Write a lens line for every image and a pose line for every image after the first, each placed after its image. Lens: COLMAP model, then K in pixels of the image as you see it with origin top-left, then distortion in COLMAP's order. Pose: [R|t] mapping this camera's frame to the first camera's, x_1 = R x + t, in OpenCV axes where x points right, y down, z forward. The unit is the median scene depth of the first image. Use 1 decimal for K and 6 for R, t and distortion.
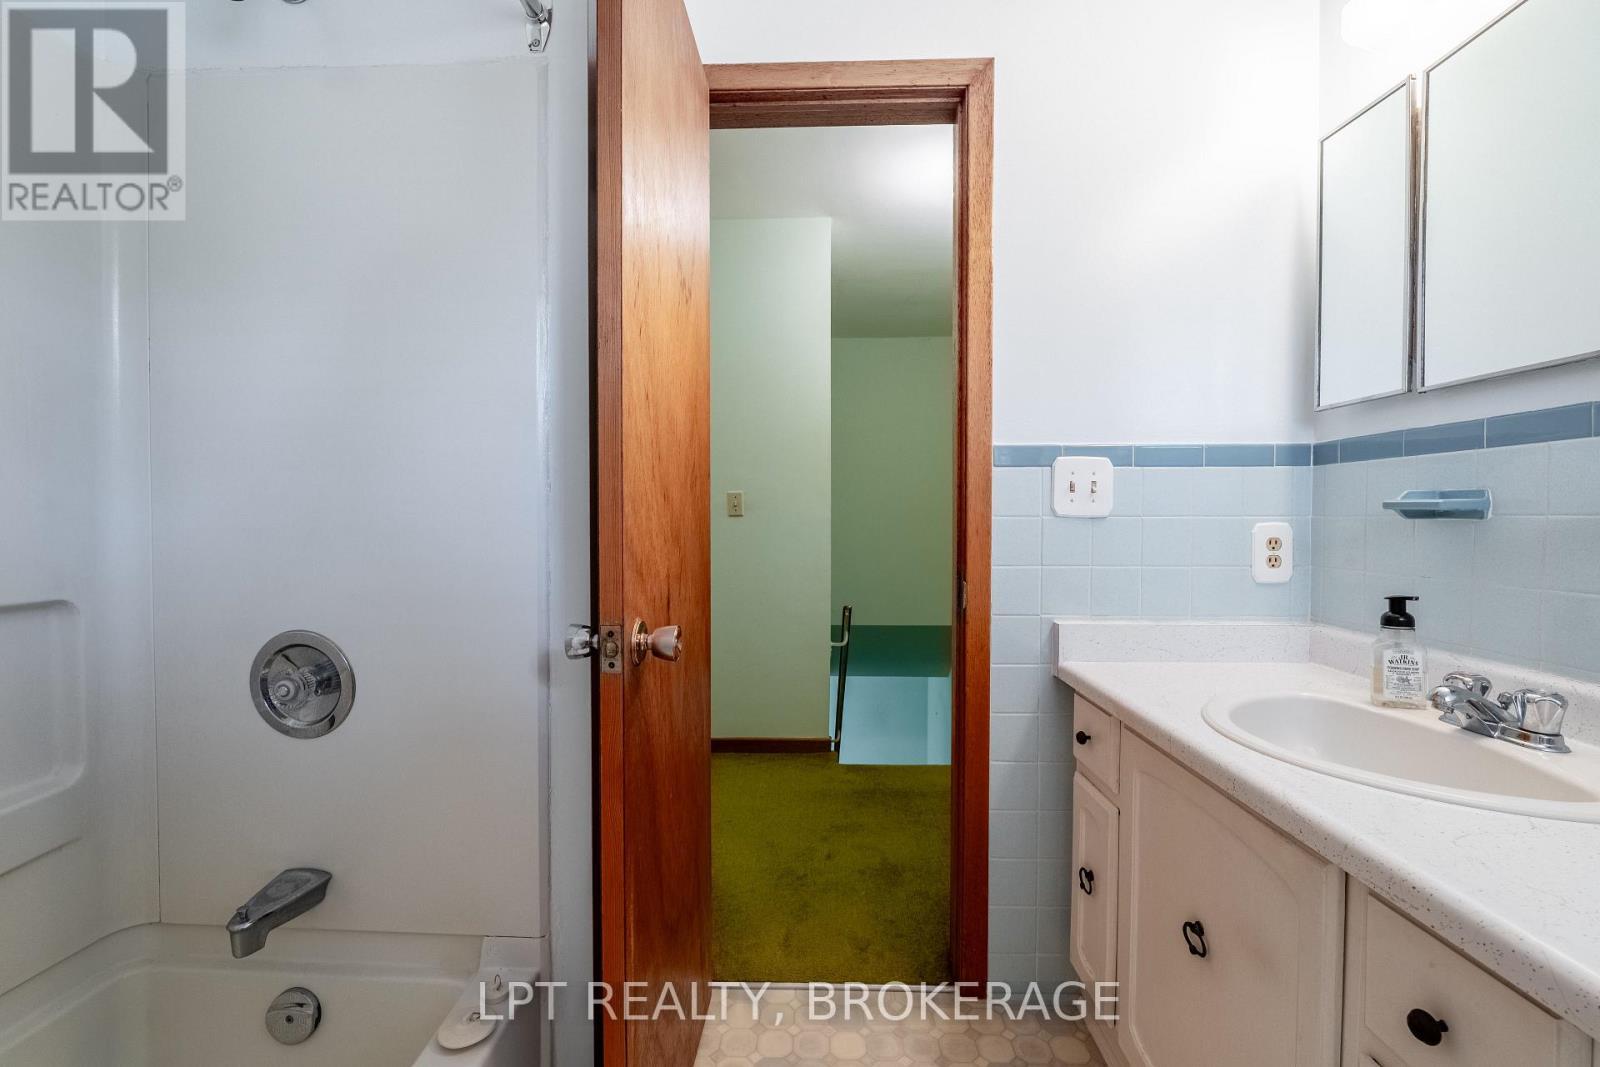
lens RADIAL K [[686.0, 0, 800.0], [0, 686.0, 533.5], [0, 0, 1]] dist [-0.000575, 0.000099]
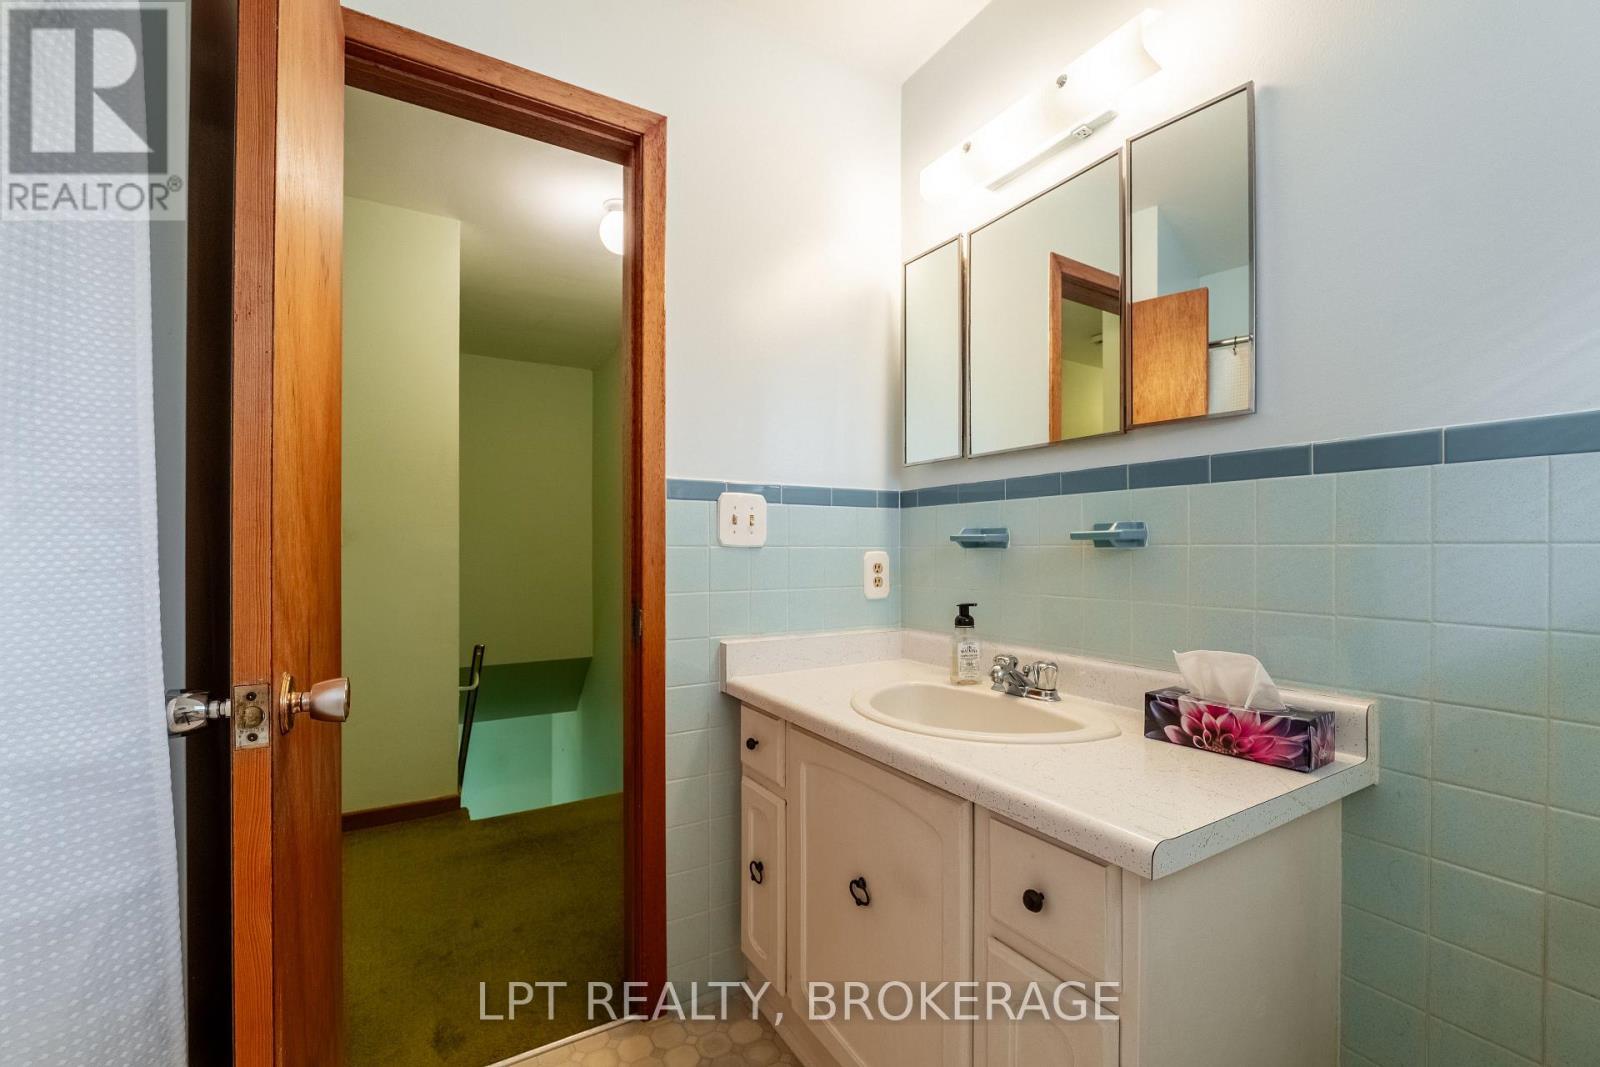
lens RADIAL K [[668.0, 0, 802.6], [0, 668.0, 548.5], [0, 0, 1]] dist [-0.000807, -0.000101]
pose [[0.843322, 0.001119, 0.537408, -0.098375], [0.012781, 0.999673, -0.022138, 0.004274], [-0.537257, 0.025538, 0.843032, 0.027169]]
